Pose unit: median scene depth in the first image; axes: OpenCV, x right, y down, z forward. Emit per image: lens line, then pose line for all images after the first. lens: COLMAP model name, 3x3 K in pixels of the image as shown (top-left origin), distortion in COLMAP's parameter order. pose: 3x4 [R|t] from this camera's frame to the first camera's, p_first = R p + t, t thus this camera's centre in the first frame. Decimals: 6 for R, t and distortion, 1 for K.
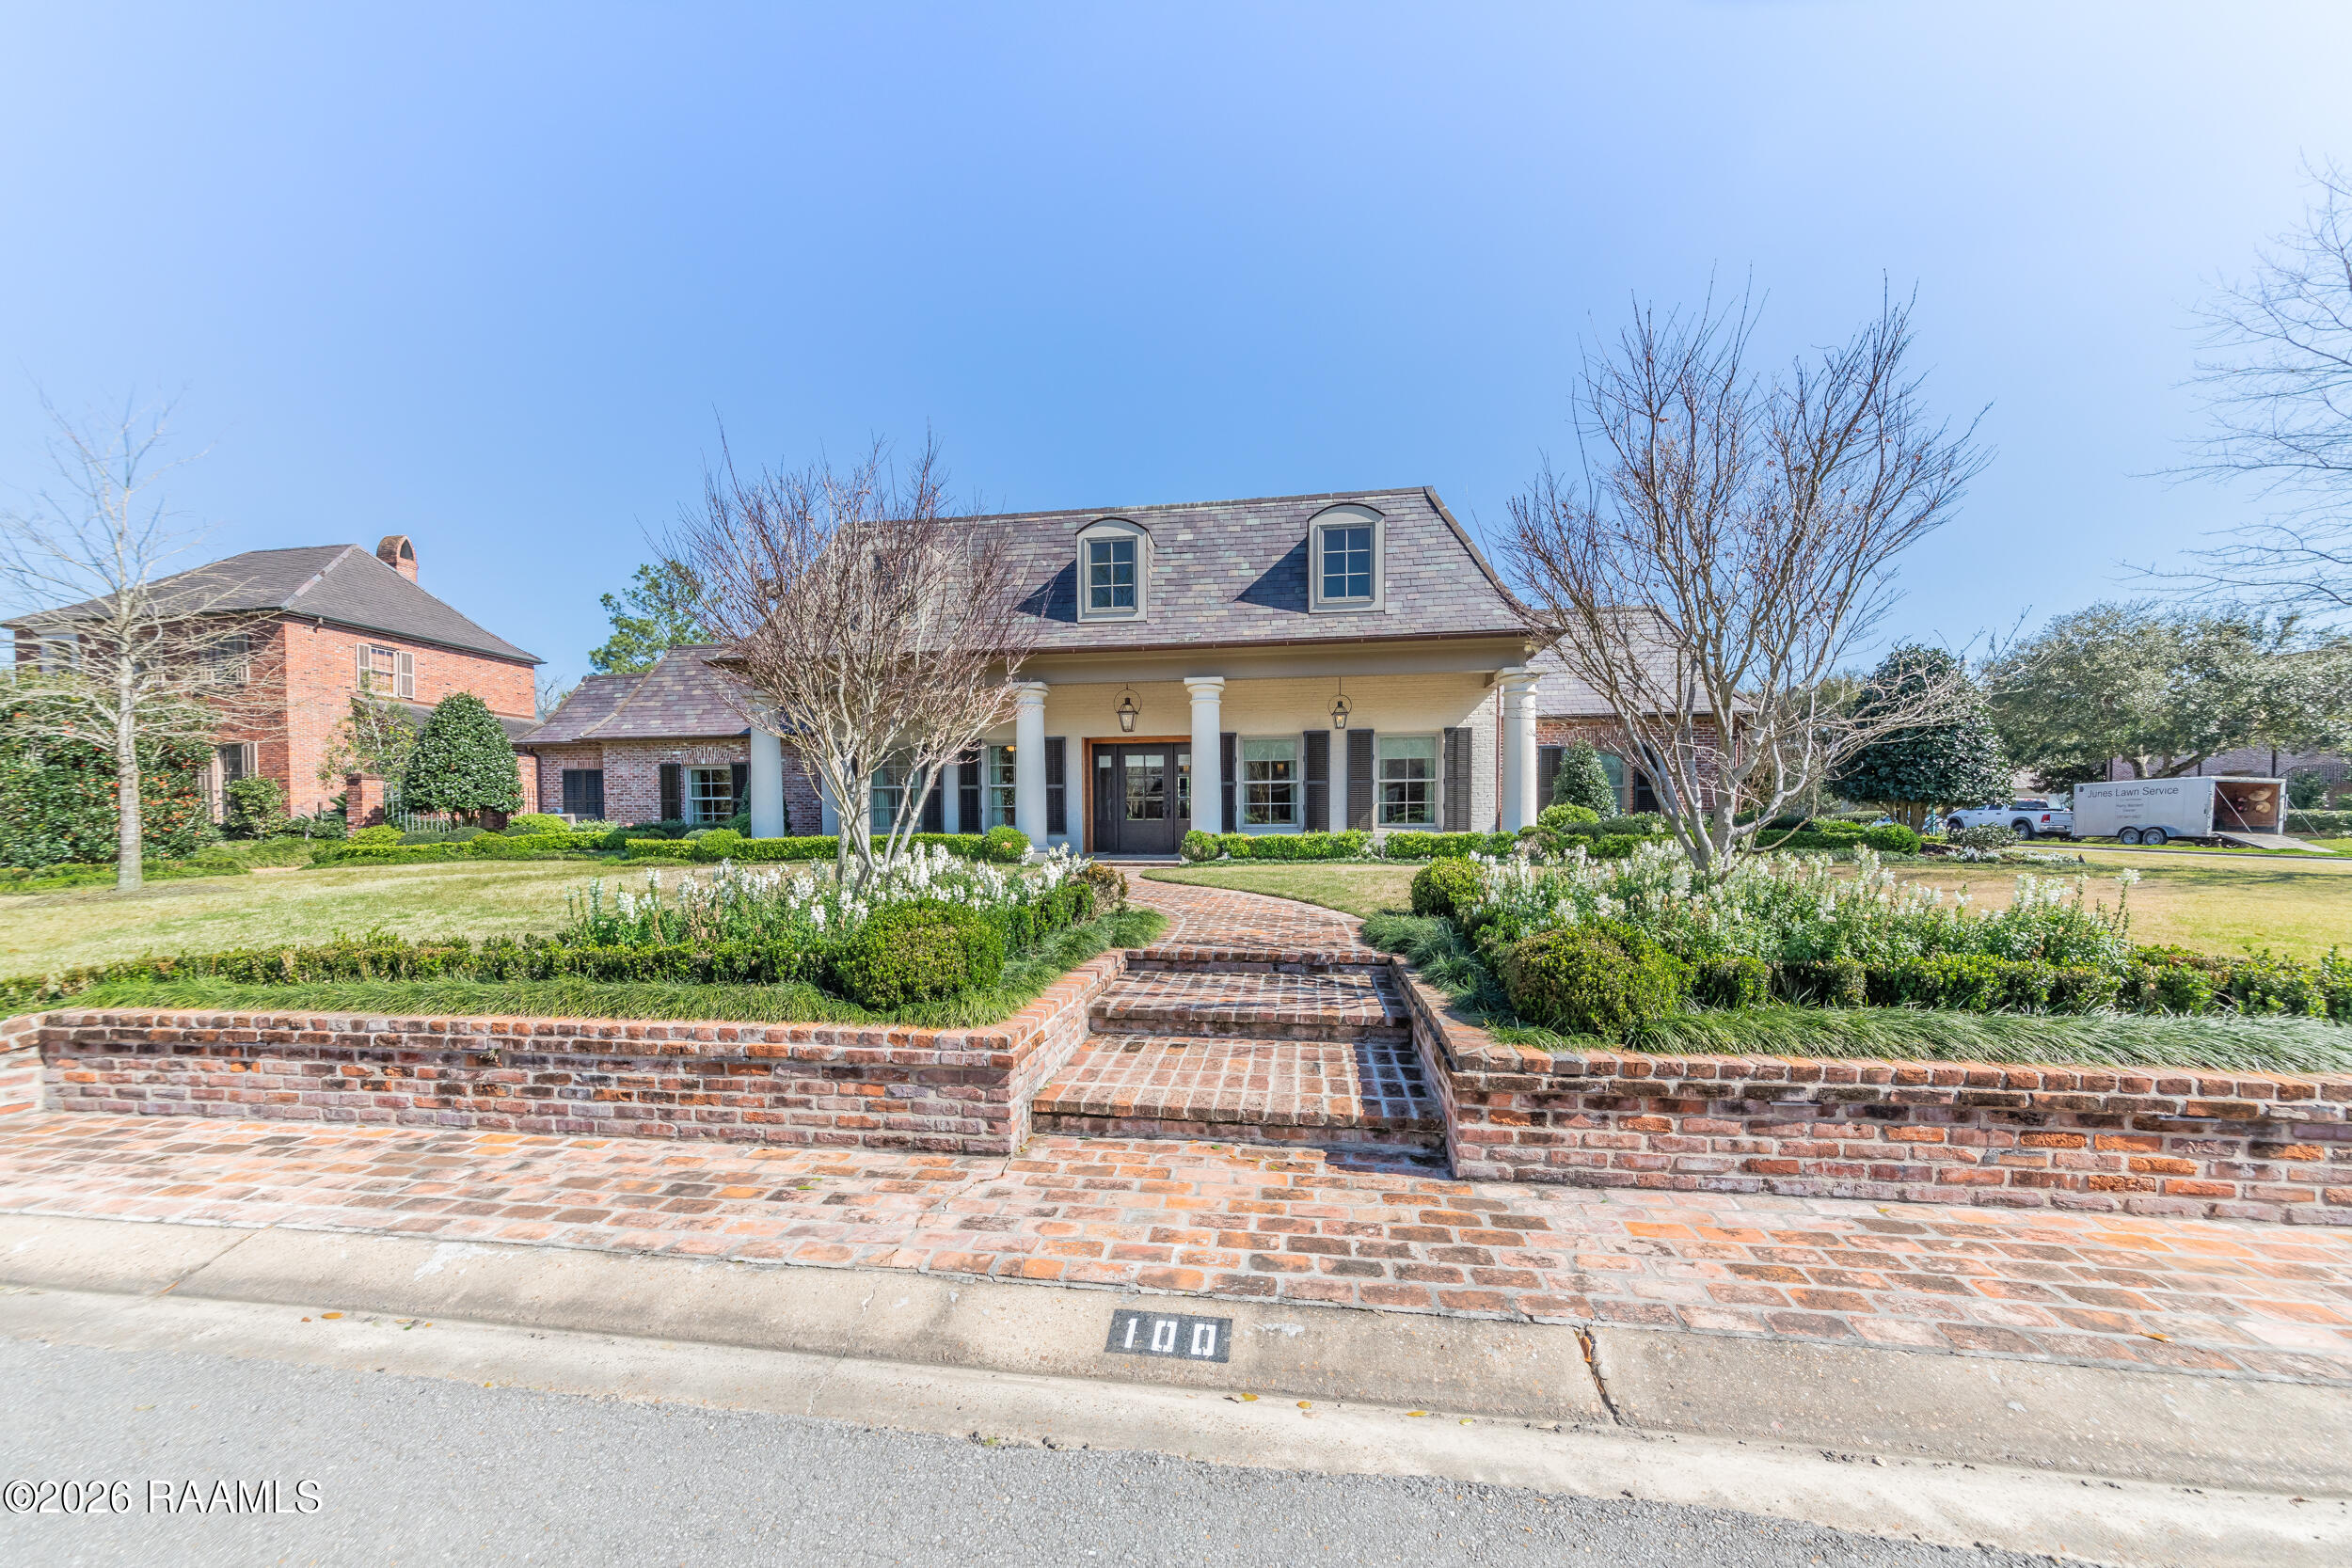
lens RADIAL K [[814.9, 0, 1174.2], [0, 814.9, 781.4], [0, 0, 1]] dist [-0.000015, 0.000000]
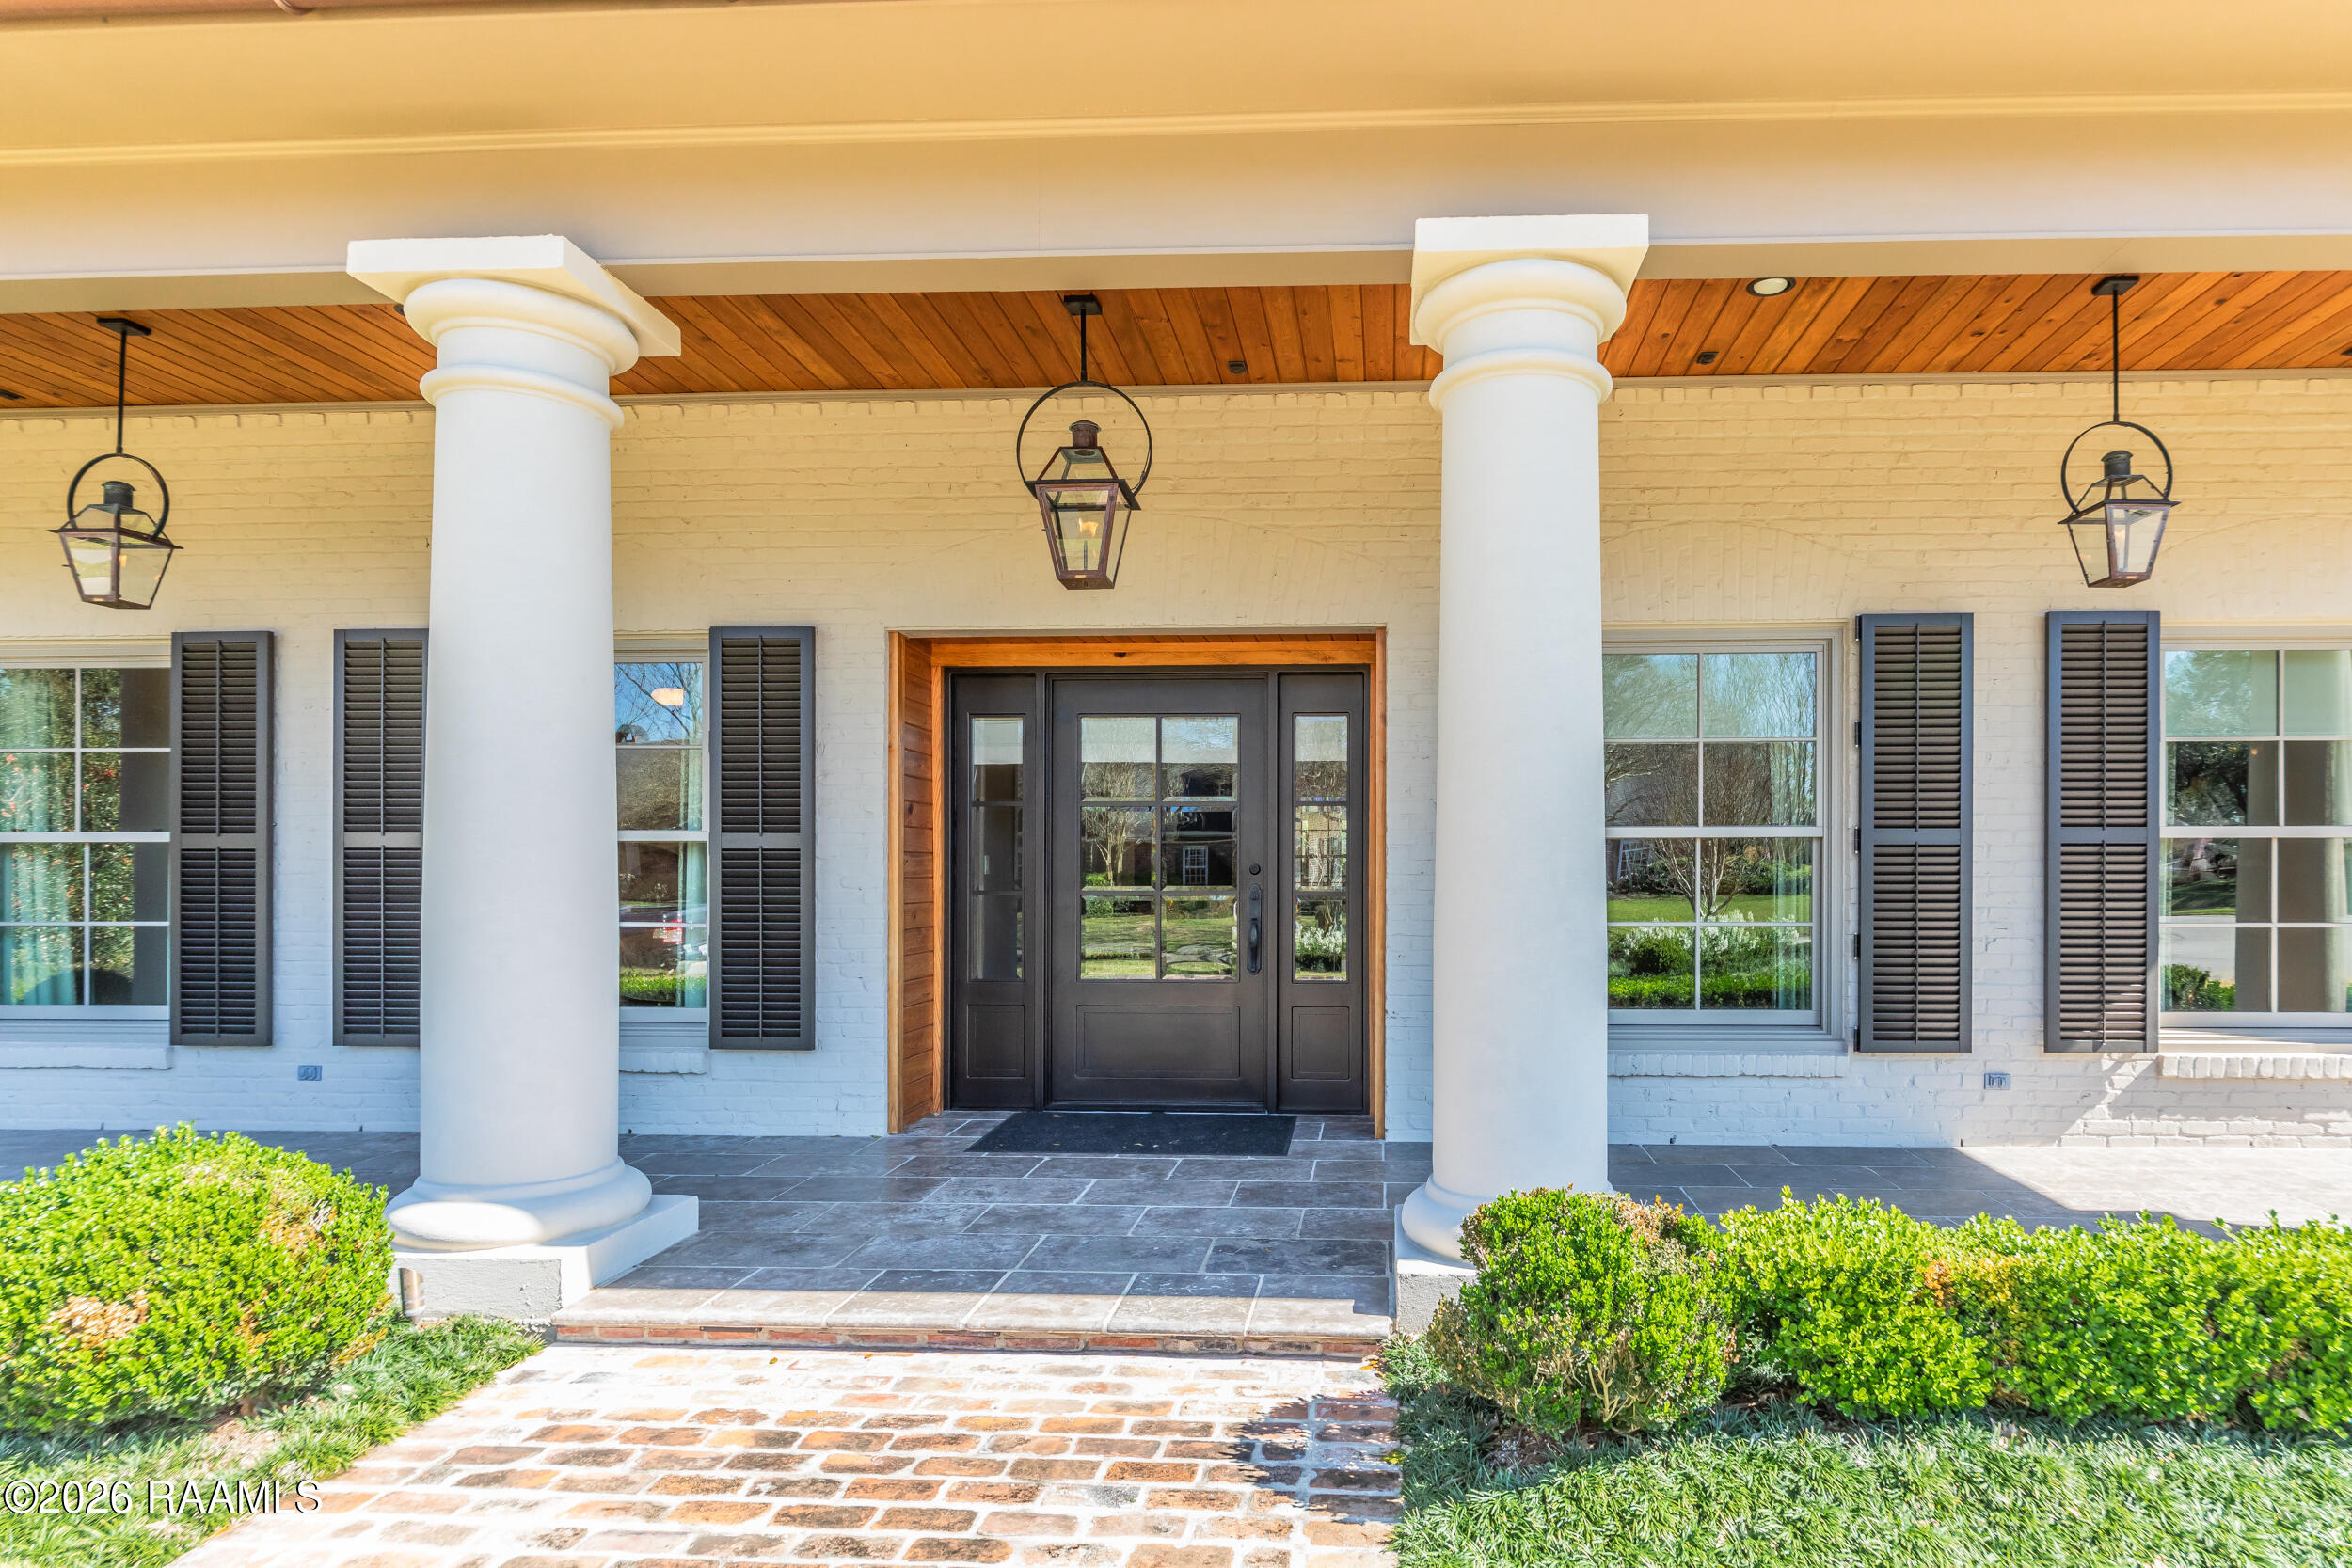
lens RADIAL K [[1287.8, 0, 1176.8], [0, 1287.8, 787.4], [0, 0, 1]] dist [-0.000086, -0.000002]
pose [[0.999876, 0.009421, -0.012590, -0.026963], [-0.009622, 0.999825, -0.016045, -0.004685], [0.012437, 0.016164, 0.999792, 0.634404]]
